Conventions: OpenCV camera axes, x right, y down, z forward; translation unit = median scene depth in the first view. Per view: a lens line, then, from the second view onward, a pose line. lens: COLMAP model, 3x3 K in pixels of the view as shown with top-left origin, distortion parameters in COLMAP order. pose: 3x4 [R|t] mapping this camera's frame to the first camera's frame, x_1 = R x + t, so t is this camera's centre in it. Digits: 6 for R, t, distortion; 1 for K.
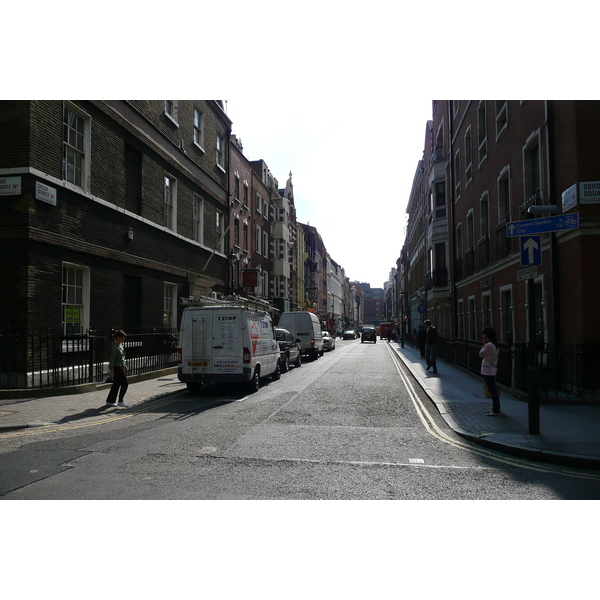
lens RADIAL K [[483.6, 0, 299.7], [0, 483.6, 299.6], [0, 0, 1]] dist [-0.015724, 0.006944]
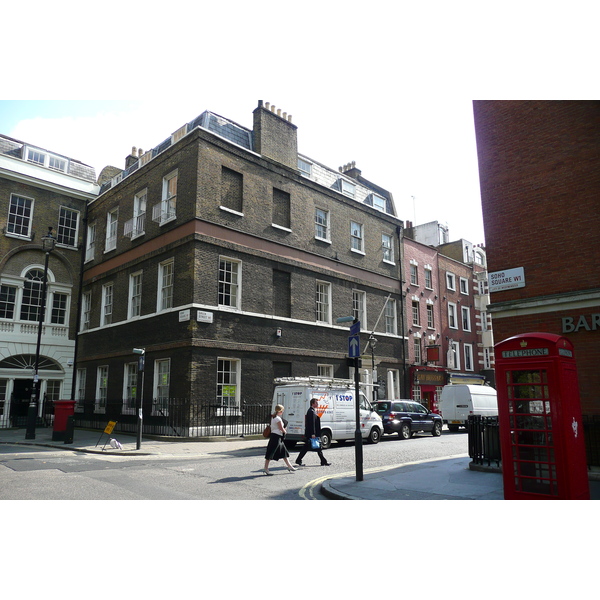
lens RADIAL K [[483.6, 0, 299.9], [0, 483.6, 301.3], [0, 0, 1]] dist [-0.015724, 0.006944]
pose [[0.814286, -0.111952, -0.569565, 0.595849], [0.030265, 0.988079, -0.150945, -0.011777], [0.579674, 0.105674, 0.807967, -0.130904]]
